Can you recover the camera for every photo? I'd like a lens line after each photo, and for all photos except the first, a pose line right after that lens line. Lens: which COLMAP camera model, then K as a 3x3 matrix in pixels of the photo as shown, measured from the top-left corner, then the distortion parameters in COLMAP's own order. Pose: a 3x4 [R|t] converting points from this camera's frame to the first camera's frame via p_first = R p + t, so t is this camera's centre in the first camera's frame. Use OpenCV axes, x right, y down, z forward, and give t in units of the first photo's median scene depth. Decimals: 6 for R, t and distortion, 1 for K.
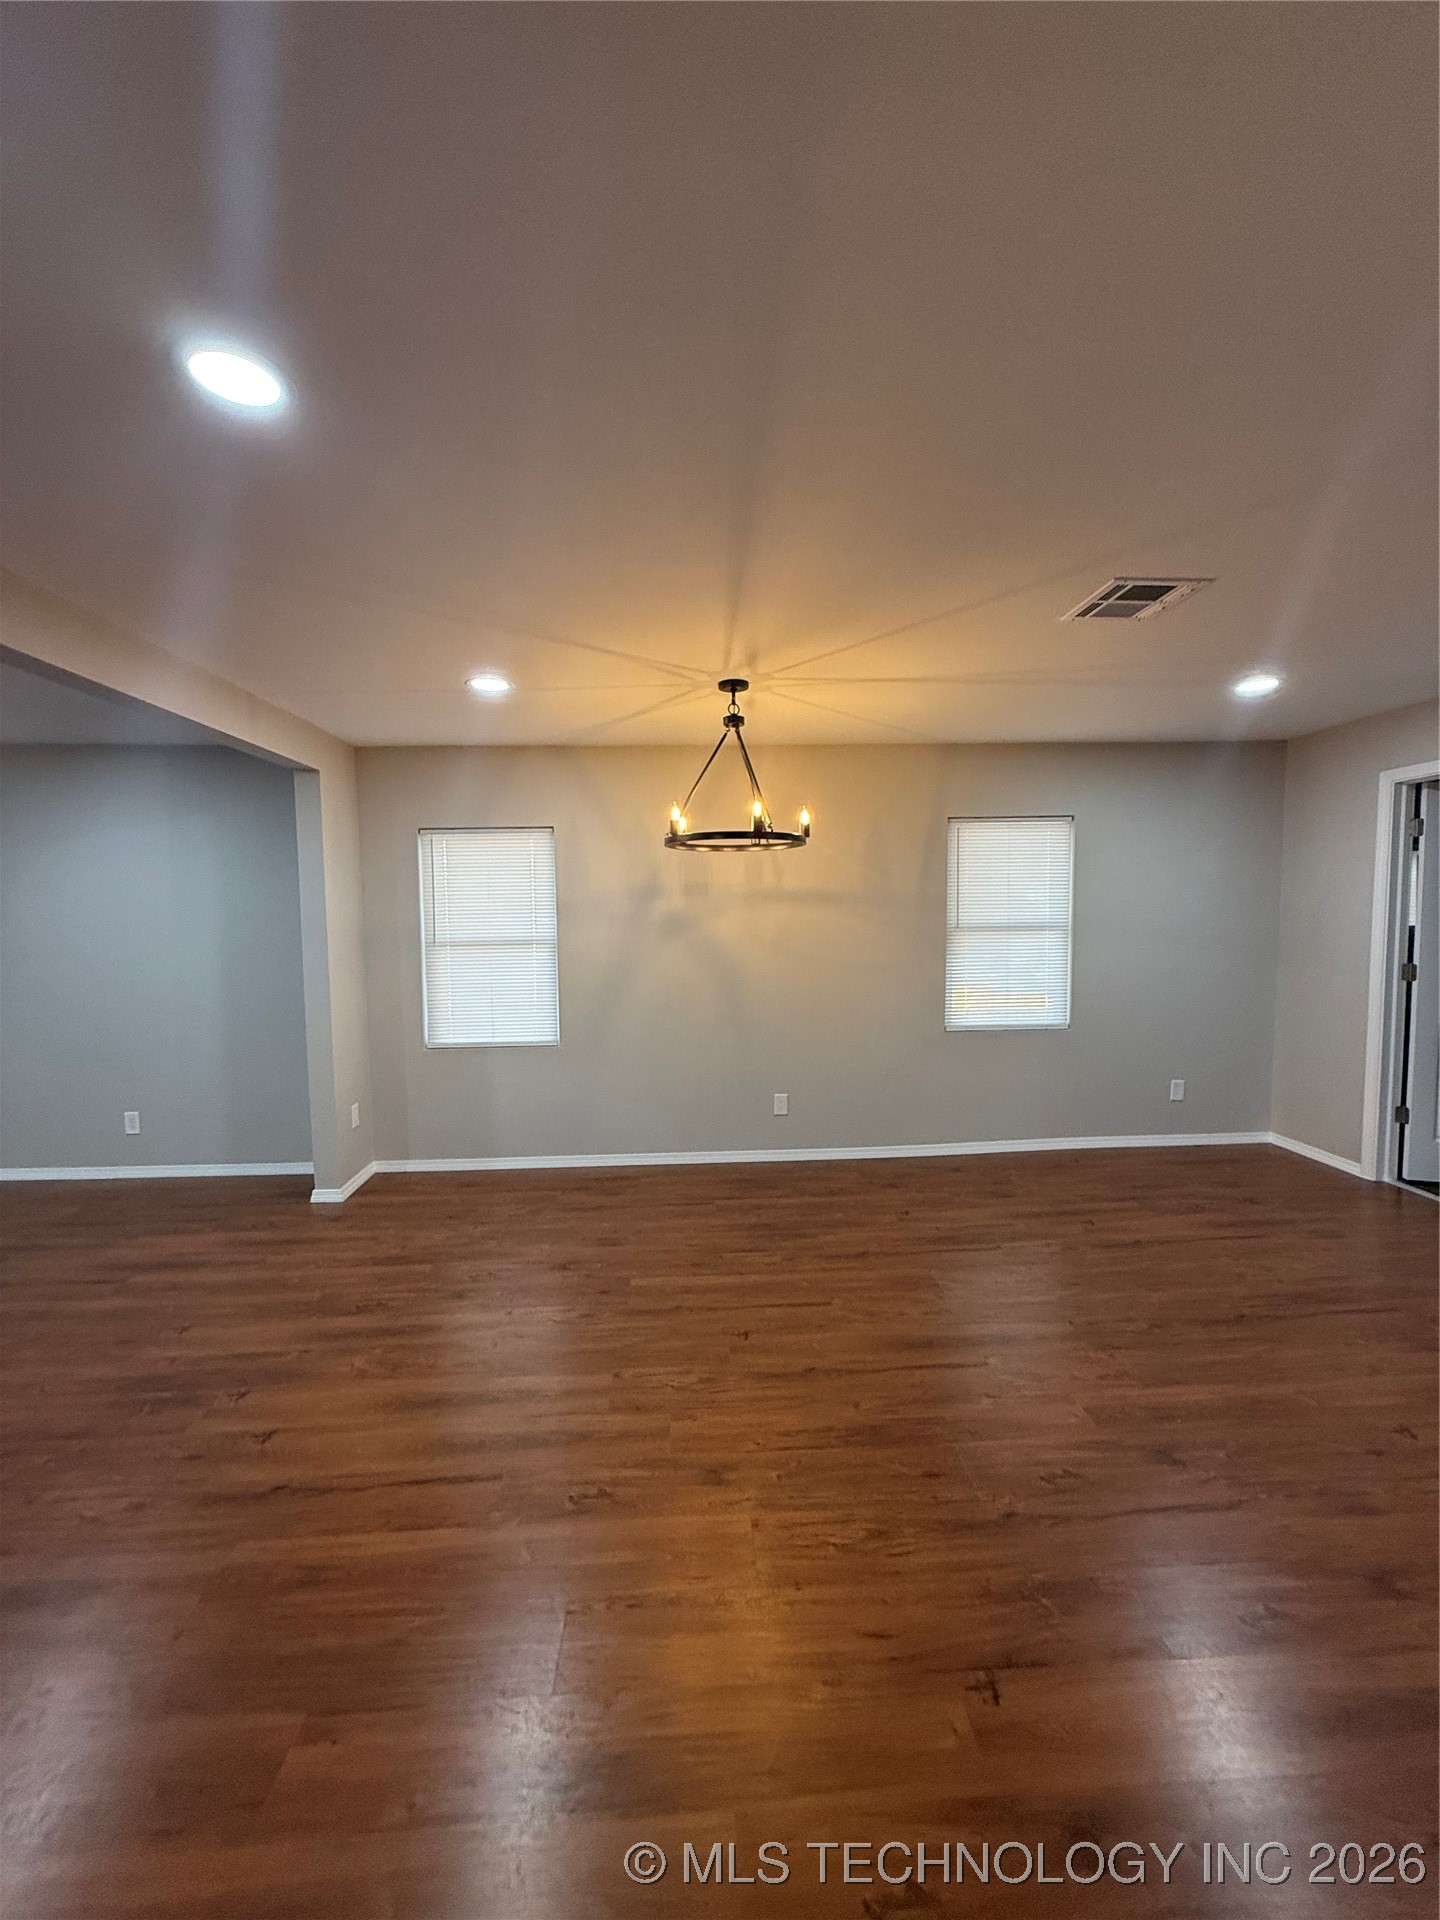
lens RADIAL K [[765.1, 0, 719.9], [0, 765.1, 953.2], [0, 0, 1]] dist [-0.000634, 0.000322]
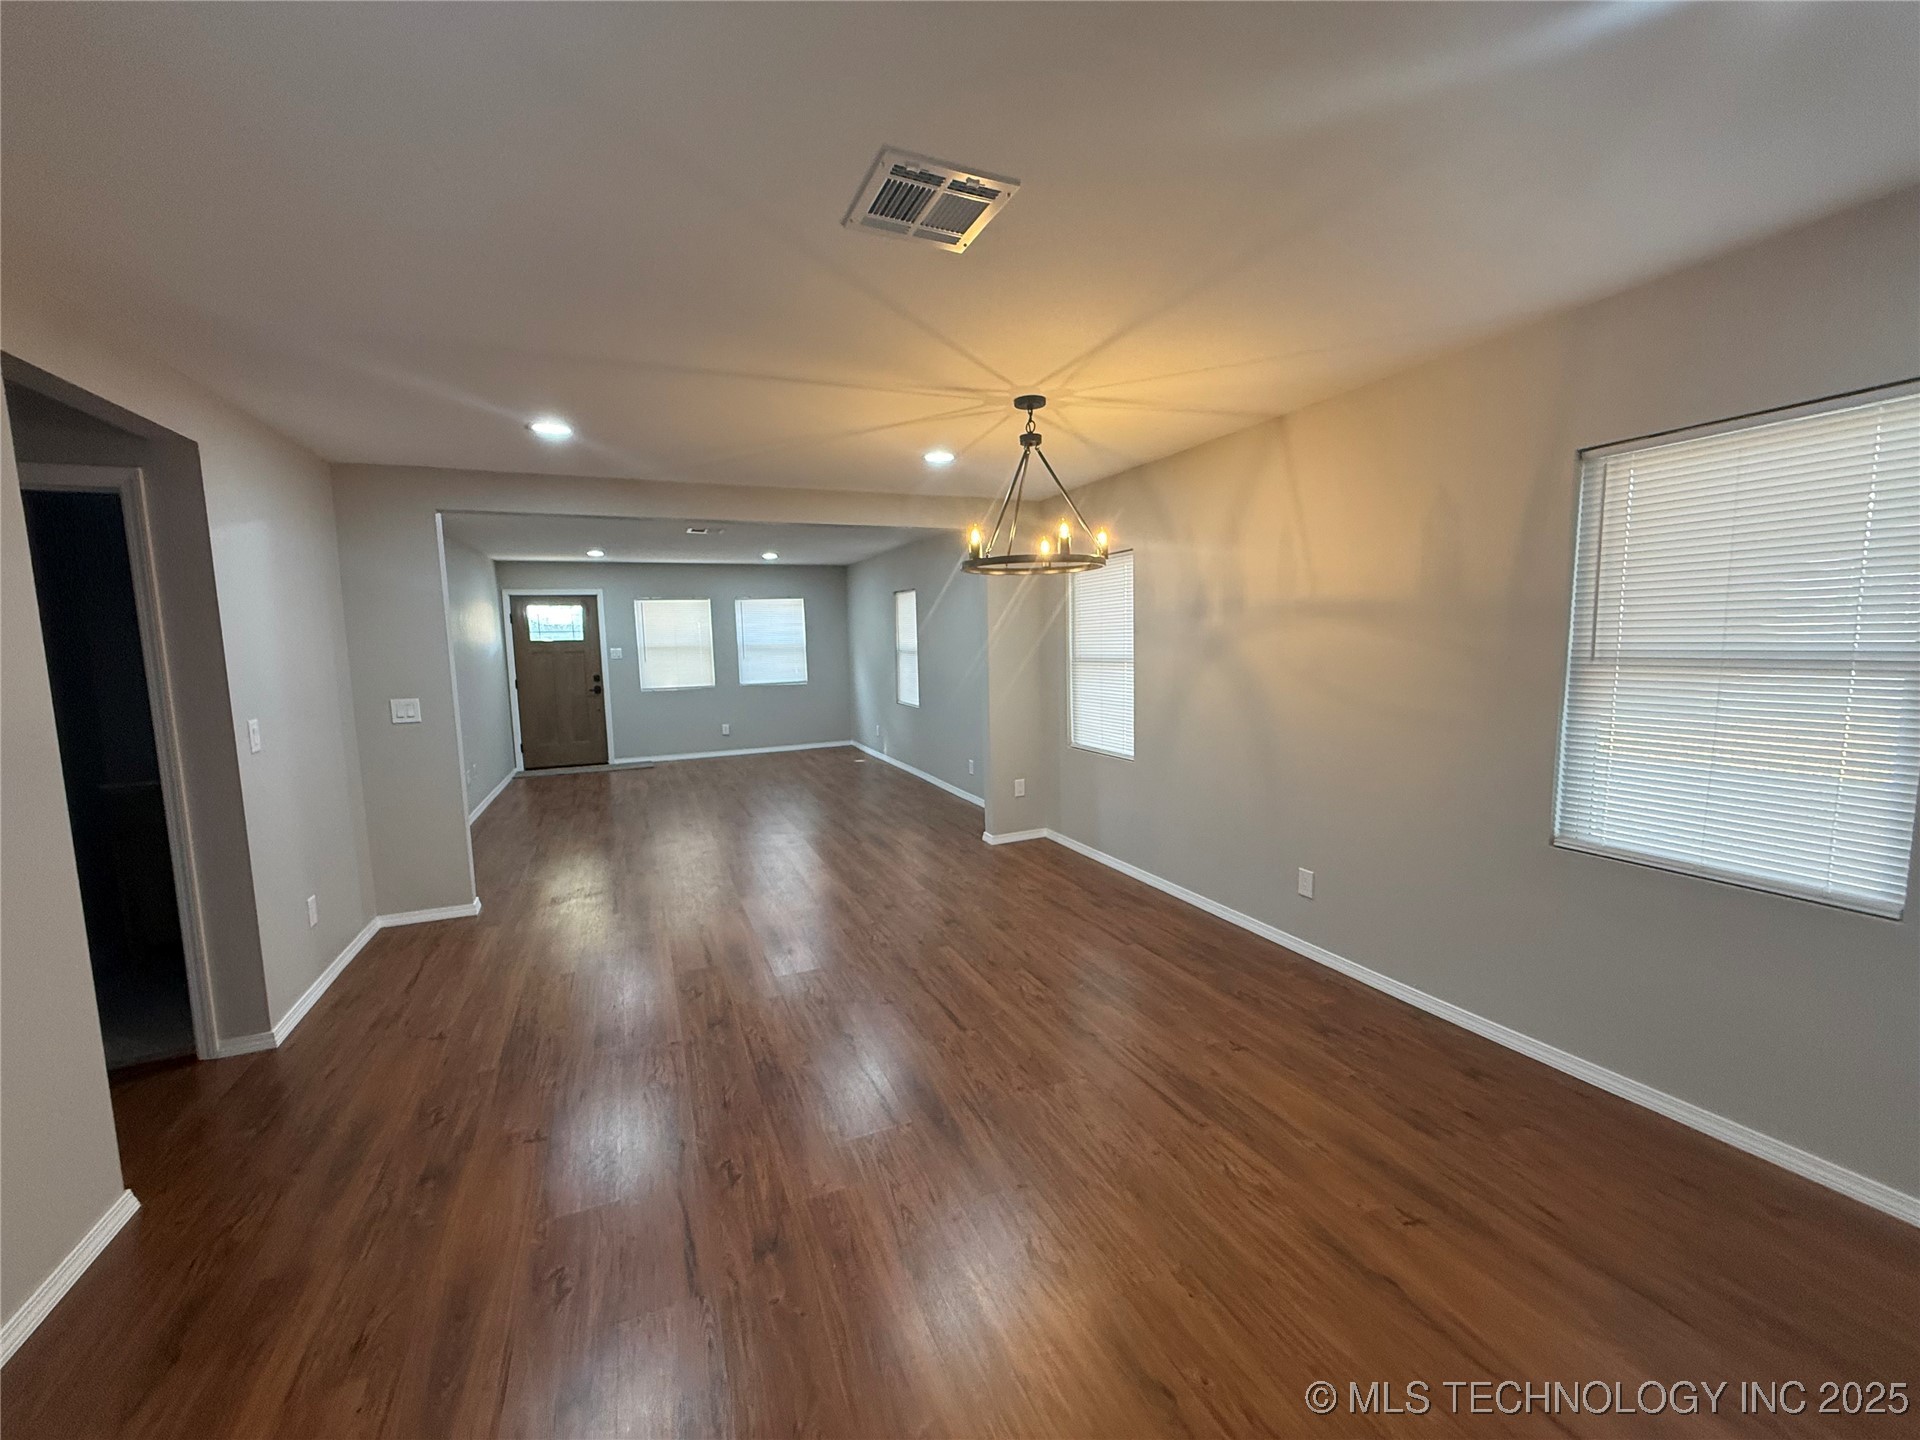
lens RADIAL K [[765.1, 0, 955.4], [0, 765.1, 717.5], [0, 0, 1]] dist [-0.000634, 0.000322]
pose [[0.346738, 0.101736, -0.932428, 0.802932], [-0.029622, 0.994792, 0.097525, -0.038755], [0.937494, -0.006195, 0.347946, 0.495377]]
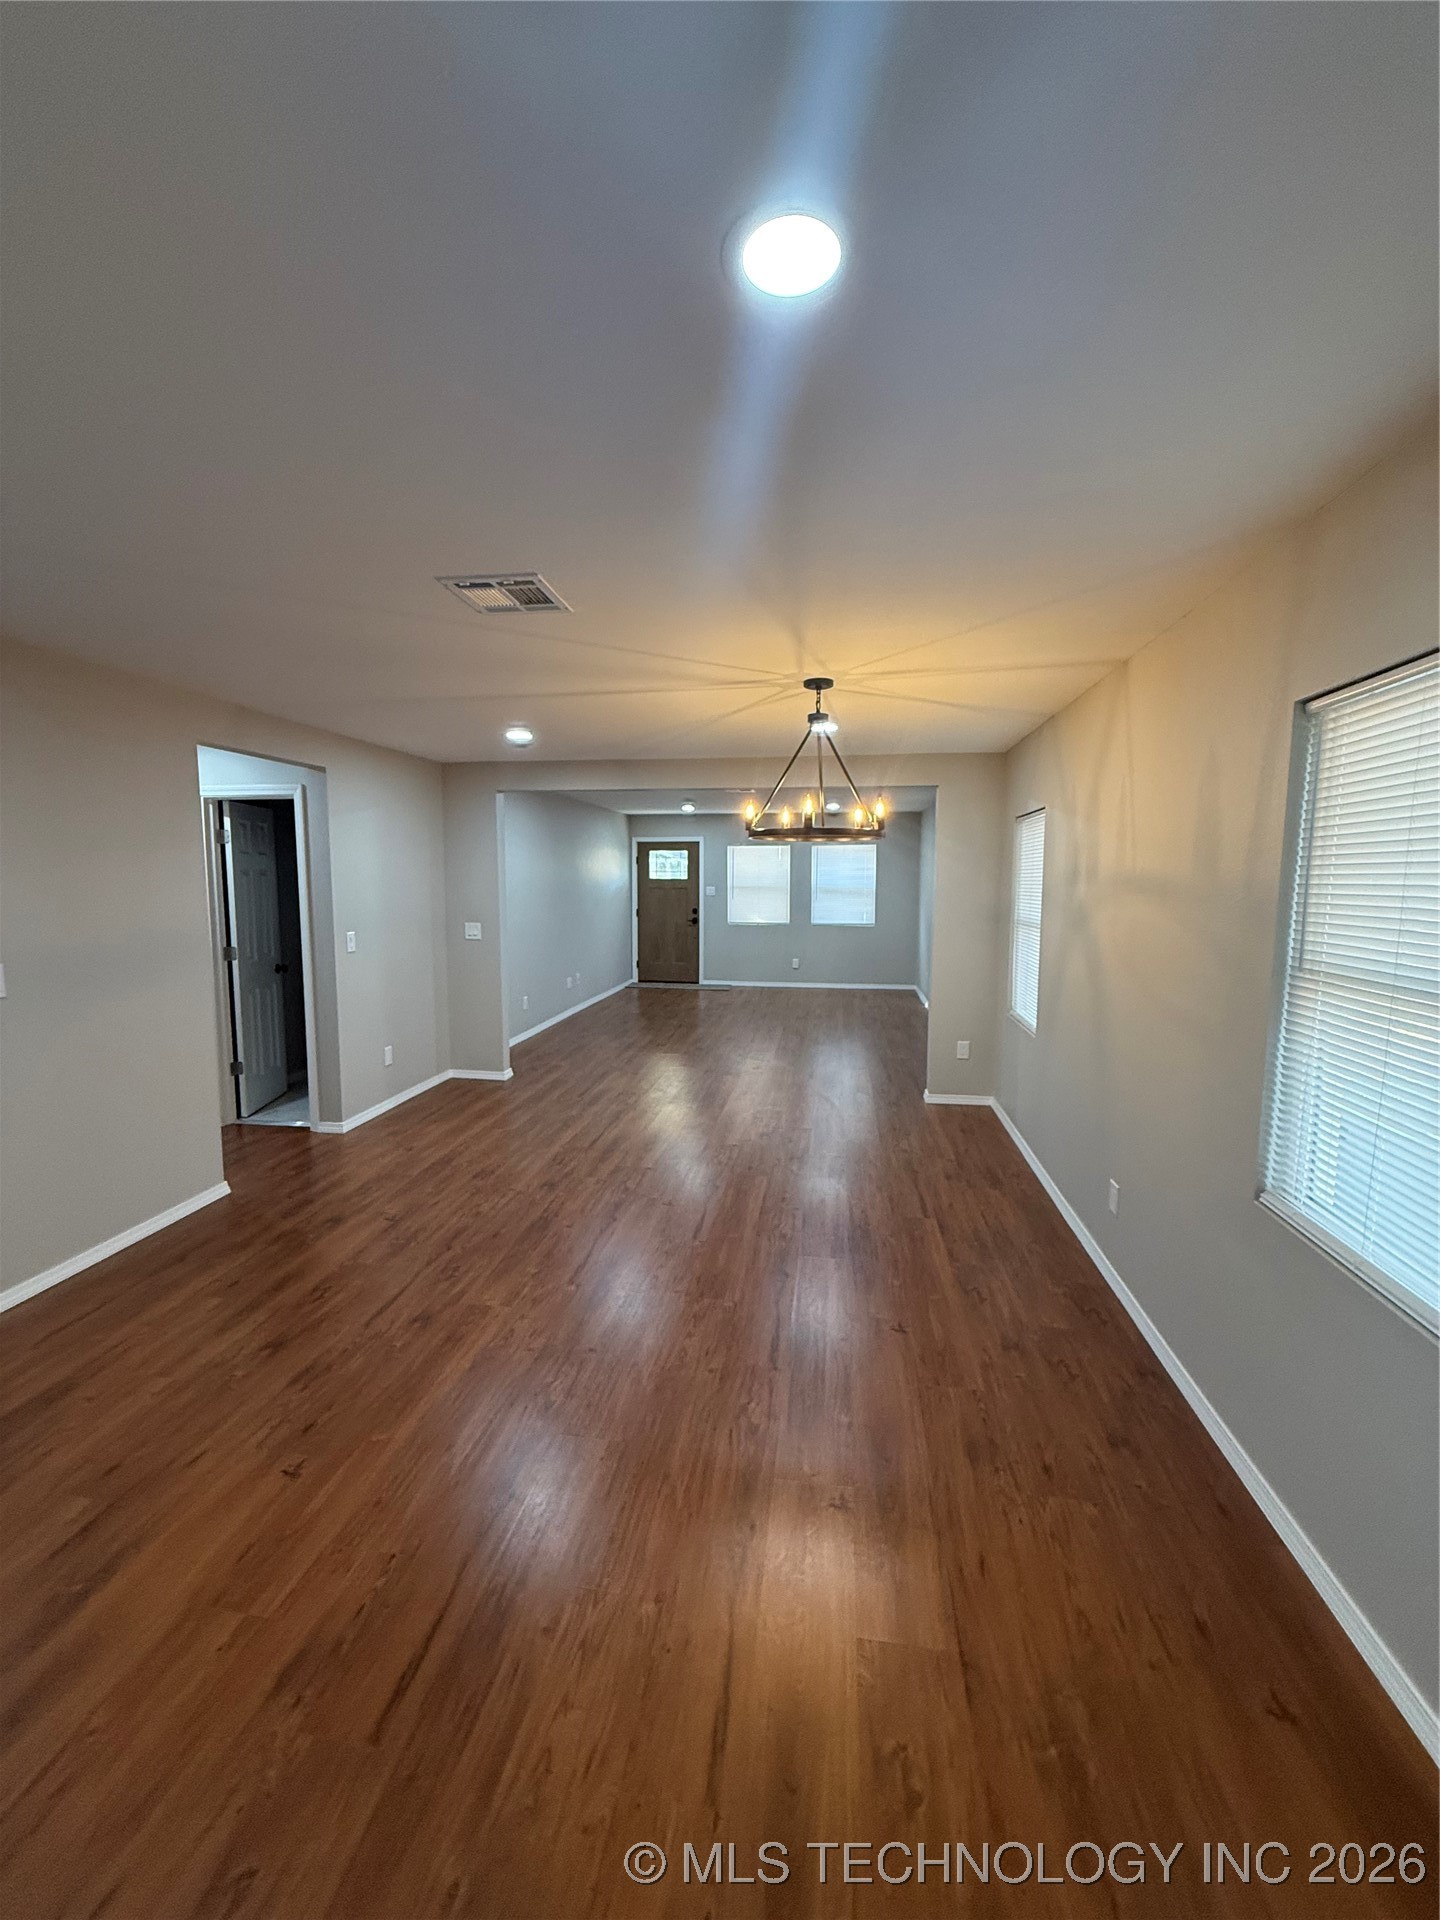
lens RADIAL K [[765.1, 0, 719.0], [0, 765.1, 956.0], [0, 0, 1]] dist [-0.000634, 0.000322]
pose [[-0.204752, 0.111979, -0.972387, 0.945908], [-0.053375, 0.990679, 0.125325, -0.092509], [0.977357, 0.077562, -0.196867, 0.953352]]
